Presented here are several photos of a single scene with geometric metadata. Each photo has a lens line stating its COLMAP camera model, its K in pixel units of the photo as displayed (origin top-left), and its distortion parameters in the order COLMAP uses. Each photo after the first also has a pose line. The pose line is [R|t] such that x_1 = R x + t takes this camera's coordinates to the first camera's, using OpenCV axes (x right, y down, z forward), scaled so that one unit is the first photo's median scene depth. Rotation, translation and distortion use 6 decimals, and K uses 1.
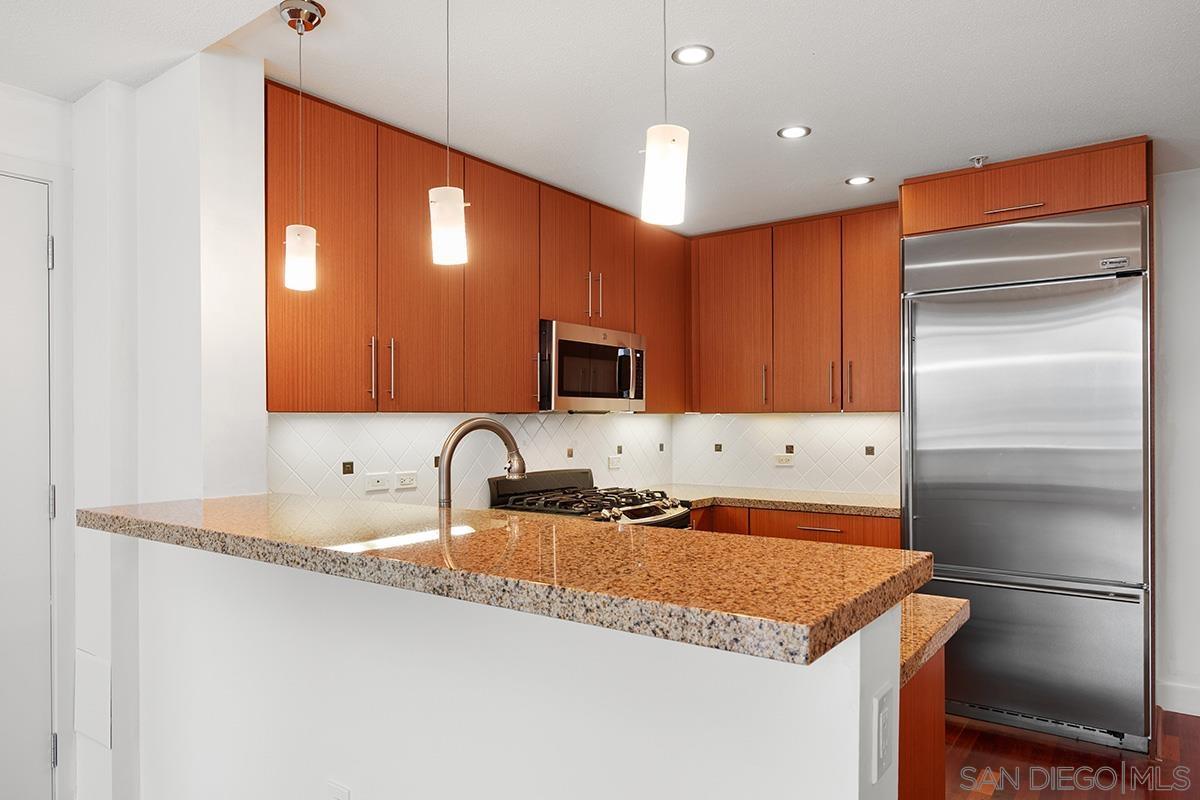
lens RADIAL K [[772.1, 0, 599.9], [0, 772.1, 412.9], [0, 0, 1]] dist [0.002117, -0.004355]
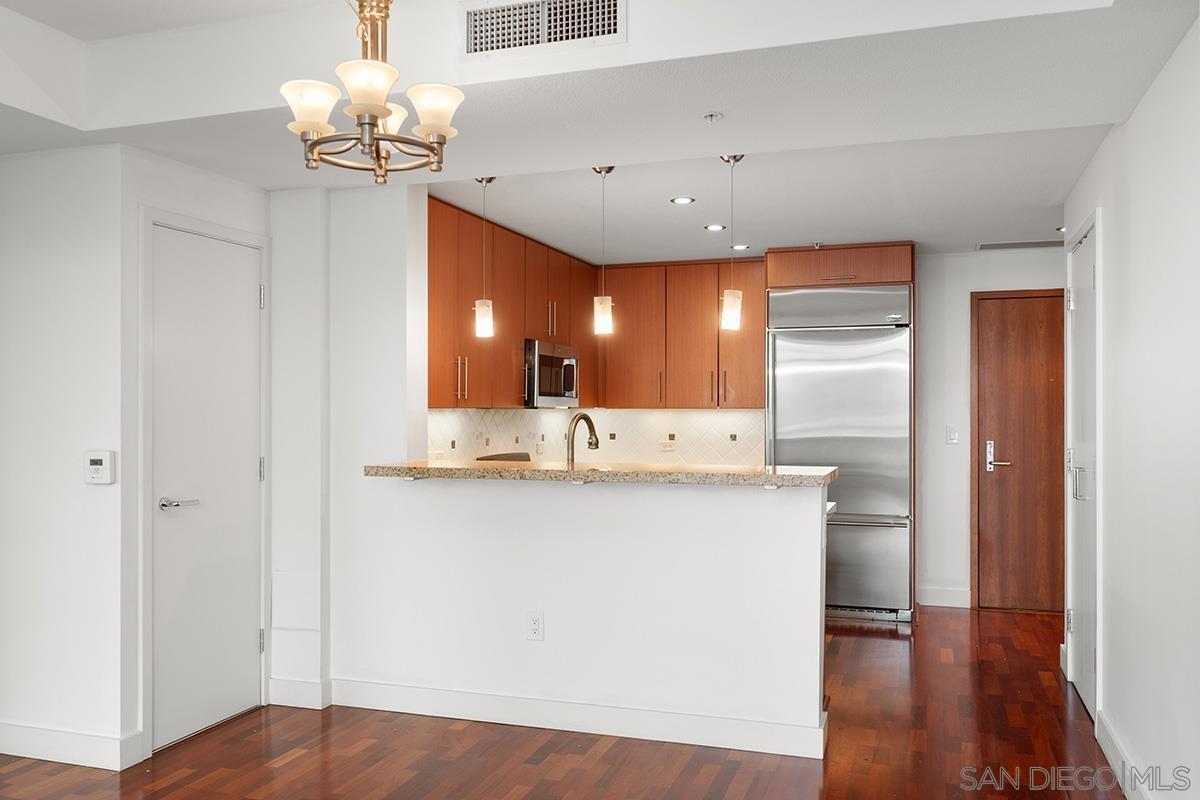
lens RADIAL K [[975.6, 0, 598.1], [0, 975.6, 399.9], [0, 0, 1]] dist [-0.003520, 0.002675]
pose [[0.952554, 0.006123, 0.304308, -0.476129], [-0.004321, 0.999969, -0.006592, -0.004167], [-0.304339, 0.004964, 0.952551, -0.659938]]
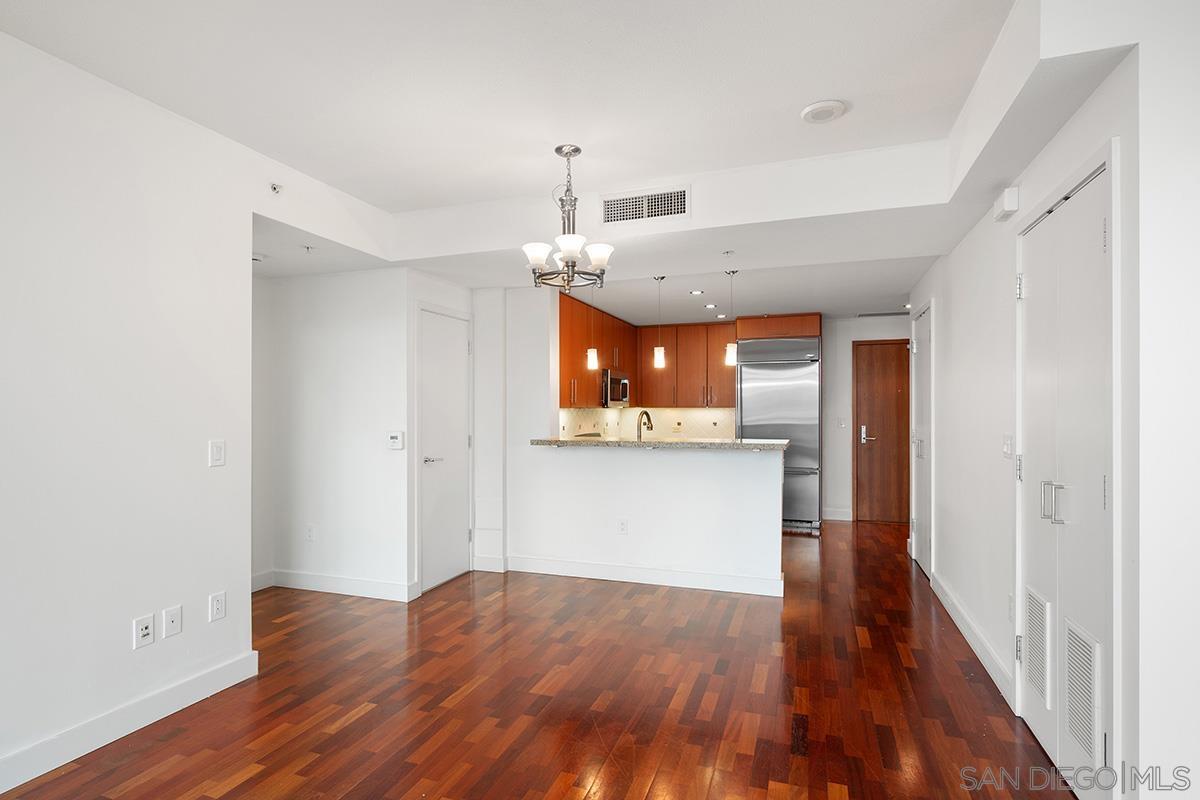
lens RADIAL K [[595.7, 0, 599.7], [0, 595.7, 403.7], [0, 0, 1]] dist [-0.001699, 0.000151]
pose [[0.956243, 0.002571, 0.292562, -0.629895], [-0.001700, 0.999993, -0.003230, -0.006777], [-0.292568, 0.002591, 0.956241, -0.766124]]
